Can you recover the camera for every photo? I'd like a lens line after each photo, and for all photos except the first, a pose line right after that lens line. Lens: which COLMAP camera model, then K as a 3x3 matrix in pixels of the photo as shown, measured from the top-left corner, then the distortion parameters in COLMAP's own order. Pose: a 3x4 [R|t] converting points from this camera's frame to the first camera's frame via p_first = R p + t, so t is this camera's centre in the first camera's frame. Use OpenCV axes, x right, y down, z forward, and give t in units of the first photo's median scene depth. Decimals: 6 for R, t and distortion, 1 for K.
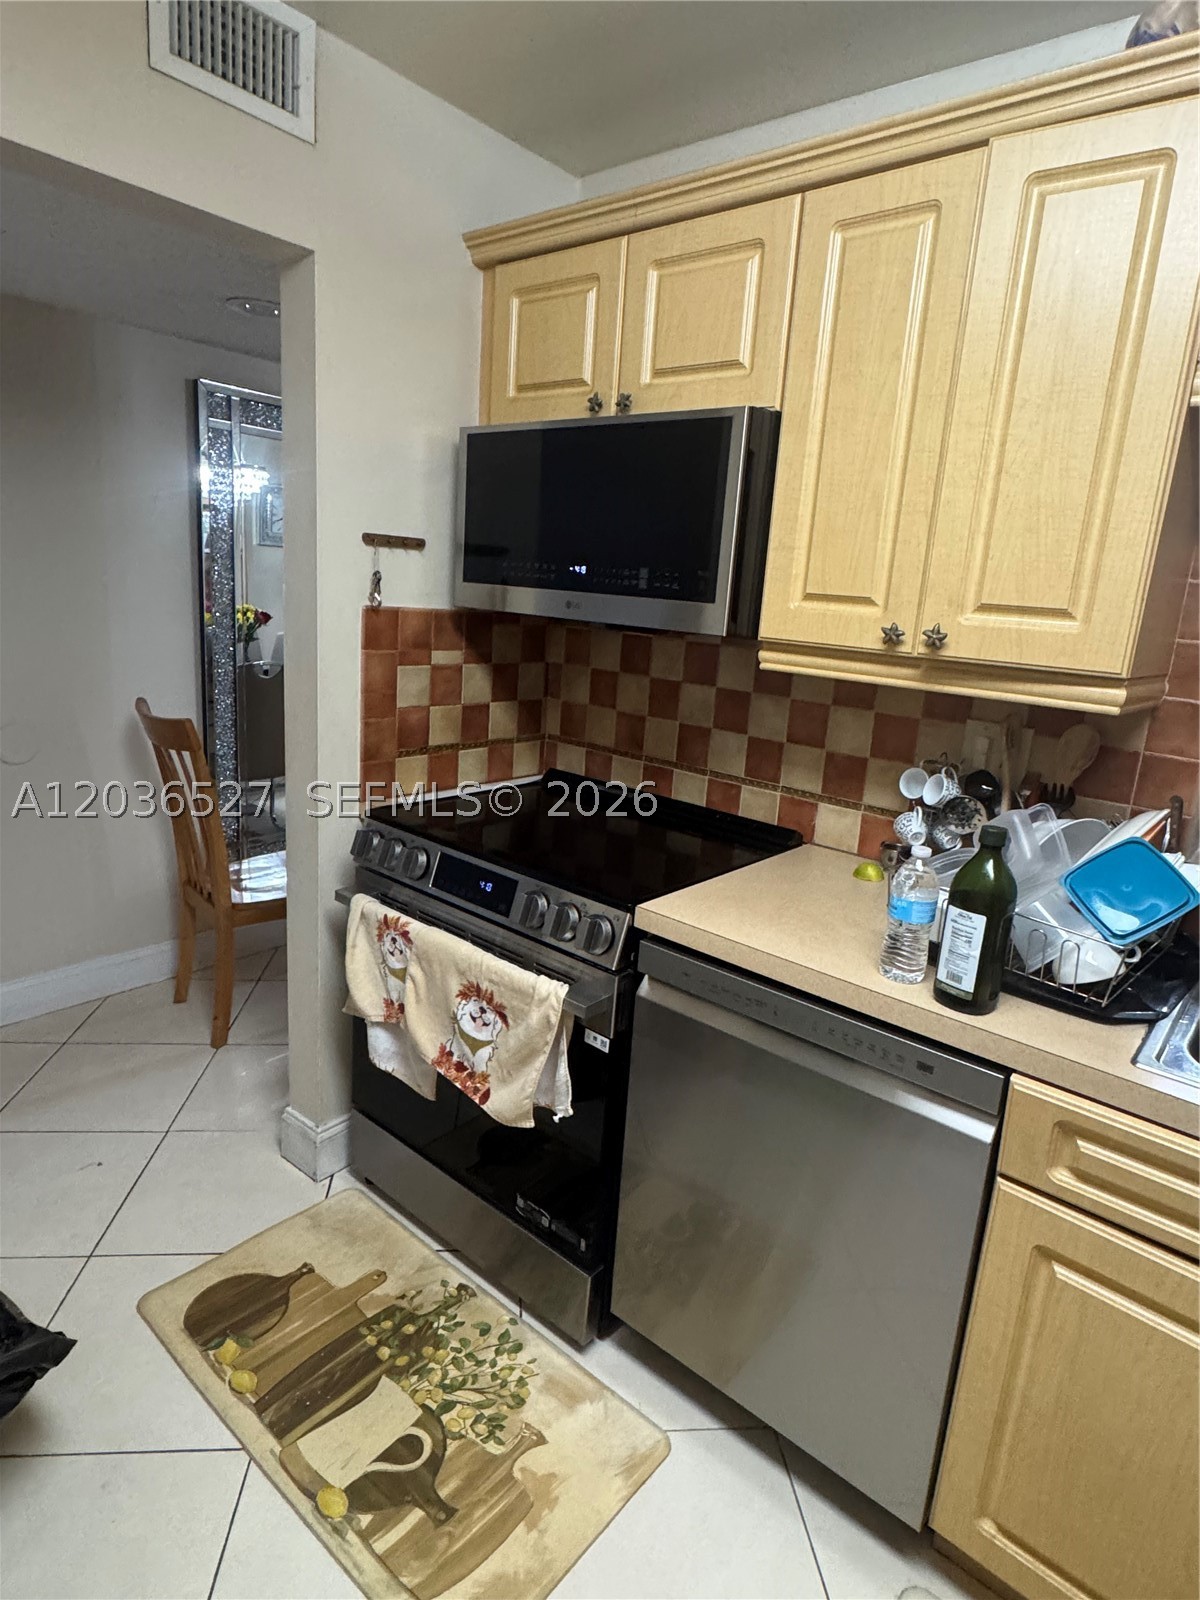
lens RADIAL K [[909.6, 0, 602.1], [0, 909.6, 802.4], [0, 0, 1]] dist [0.005020, -0.002674]
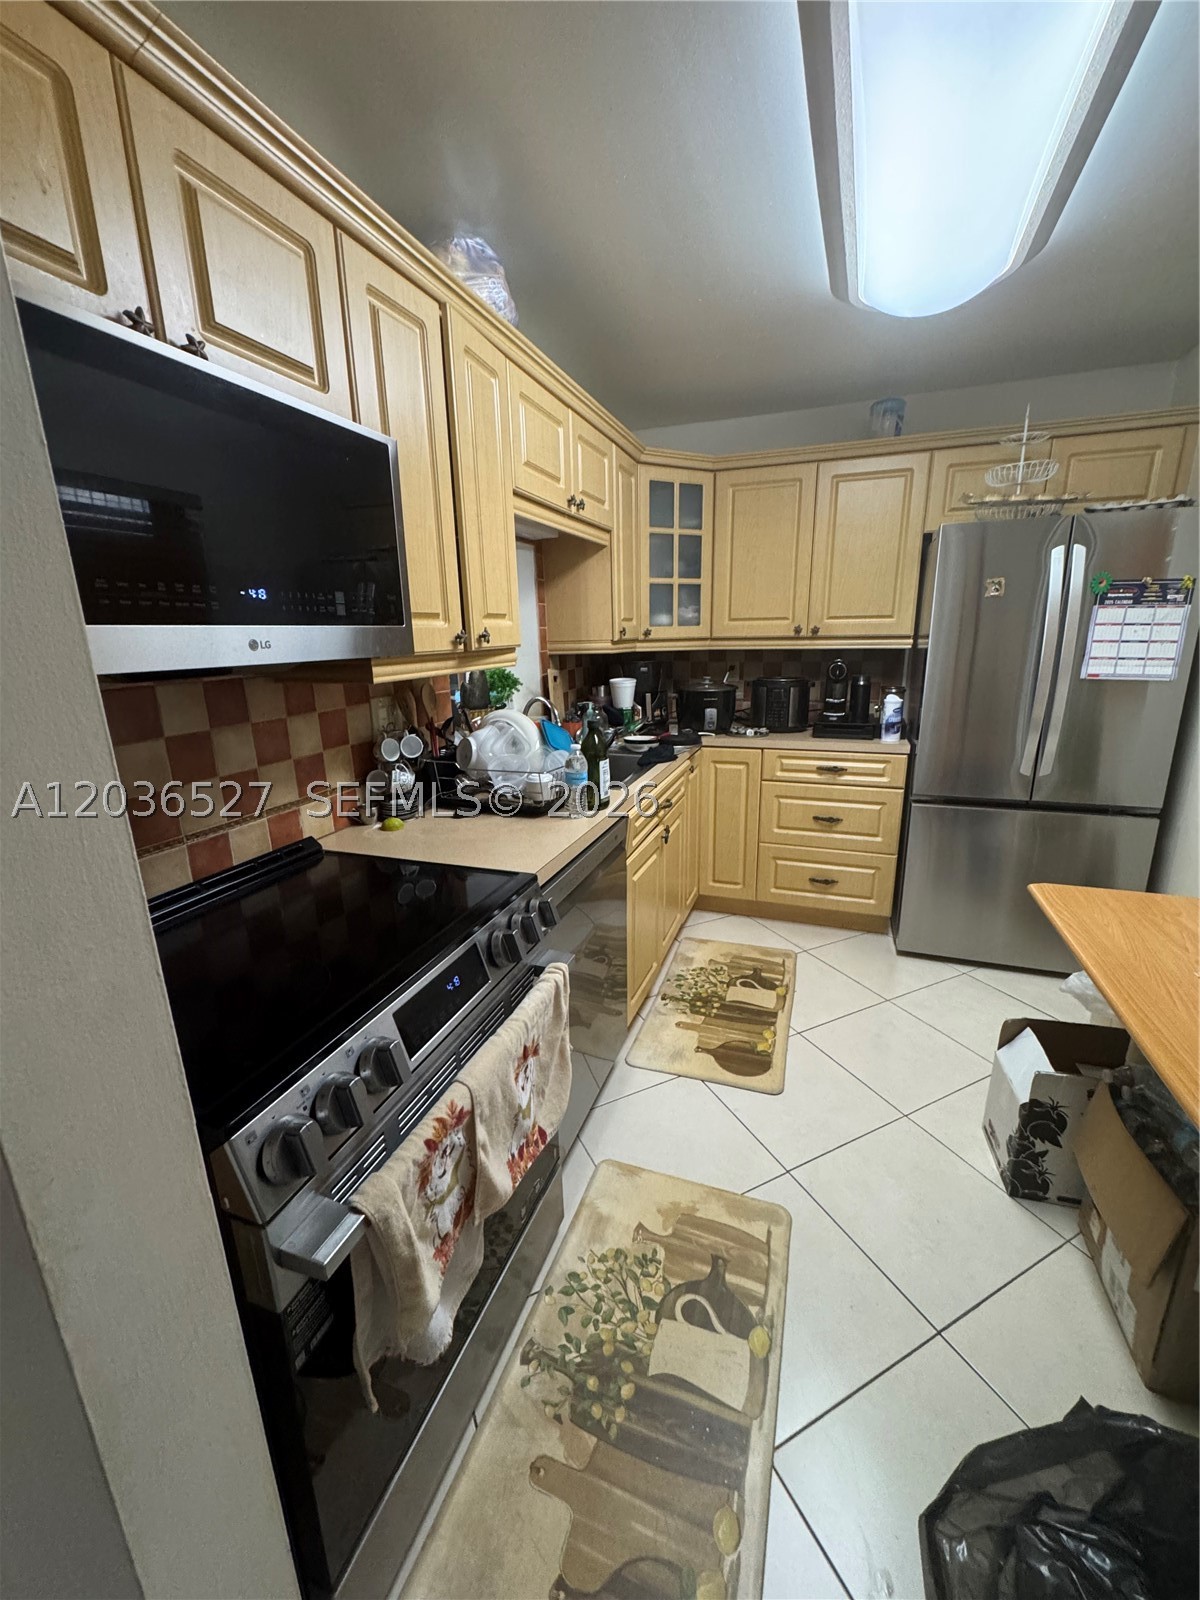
lens RADIAL K [[637.4, 0, 595.9], [0, 637.4, 811.2], [0, 0, 1]] dist [-0.001136, -0.000026]
pose [[-0.346845, -0.322426, 0.880761, -0.658564], [0.207233, 0.889502, 0.407234, -0.274542], [-0.914742, 0.323770, -0.241702, 1.015677]]
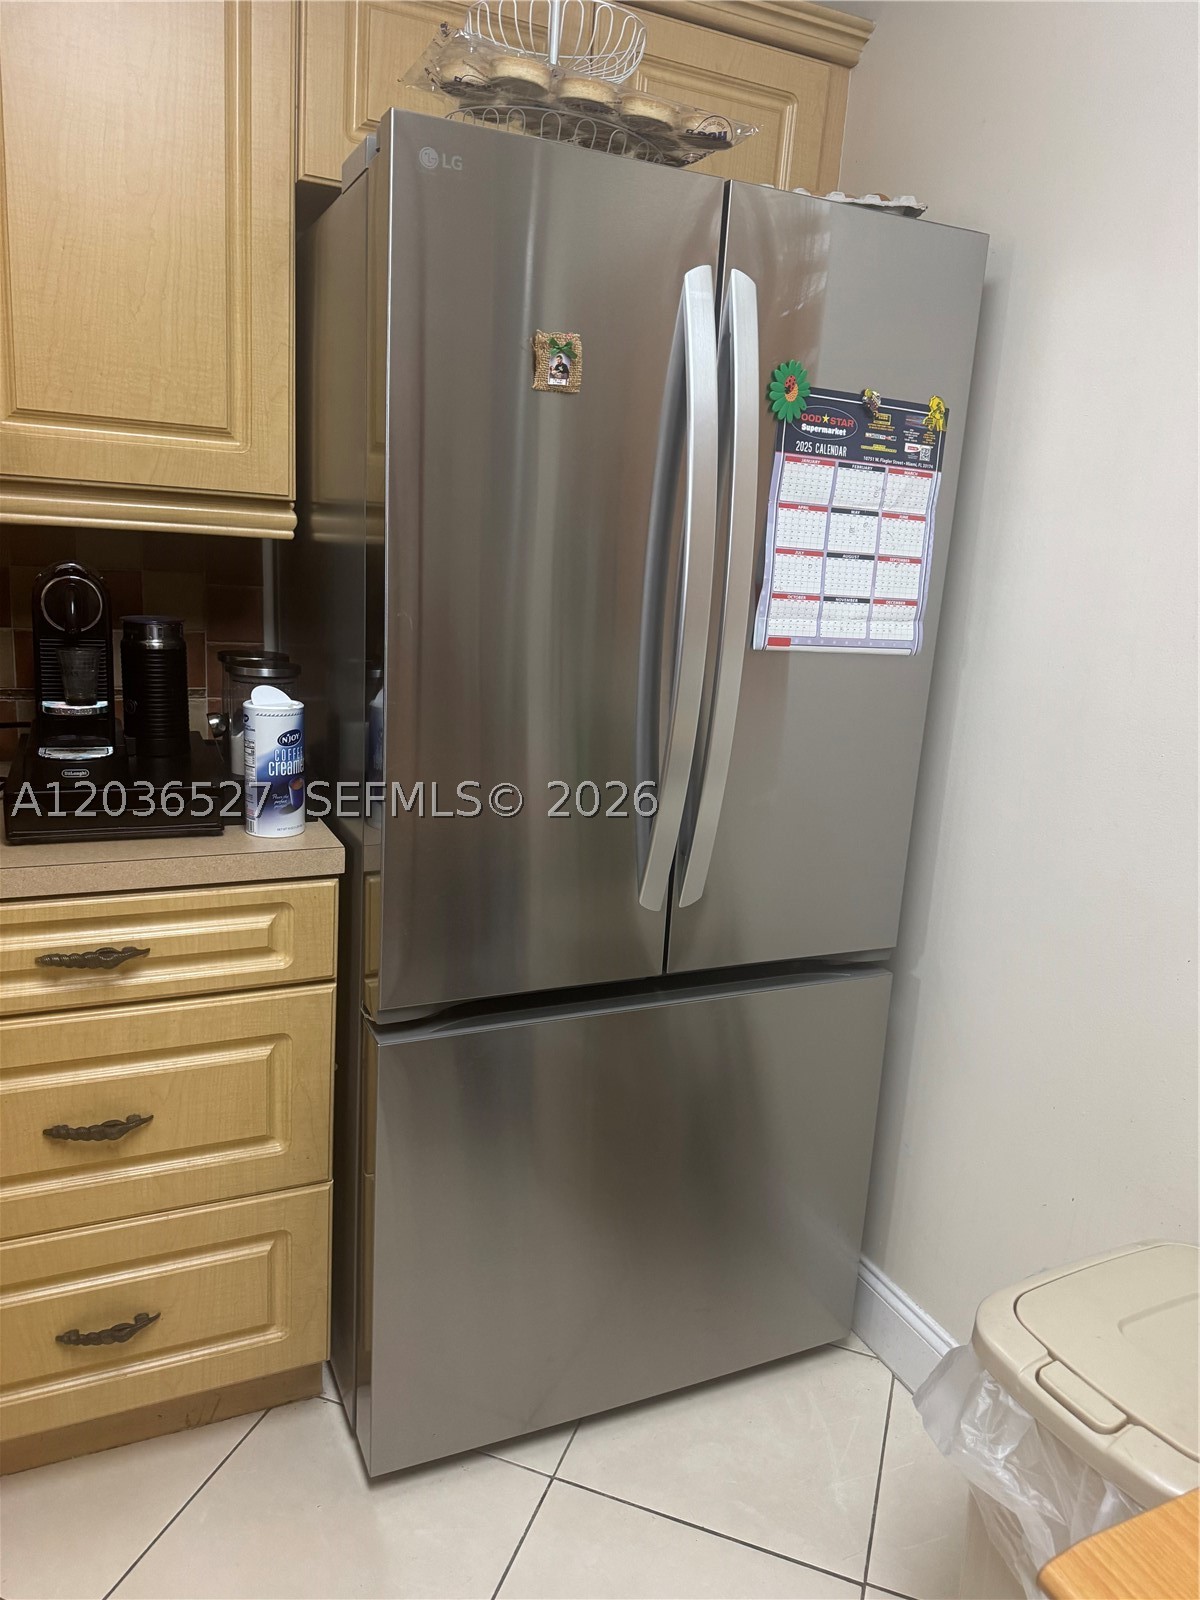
lens RADIAL K [[1134.3, 0, 575.4], [0, 1134.3, 789.3], [0, 0, 1]] dist [0.068782, -0.087093]
pose [[-0.893994, -0.226418, 0.386665, -0.246543], [-0.032297, 0.893255, 0.448388, -0.143681], [-0.446913, 0.388368, -0.805878, 0.692690]]
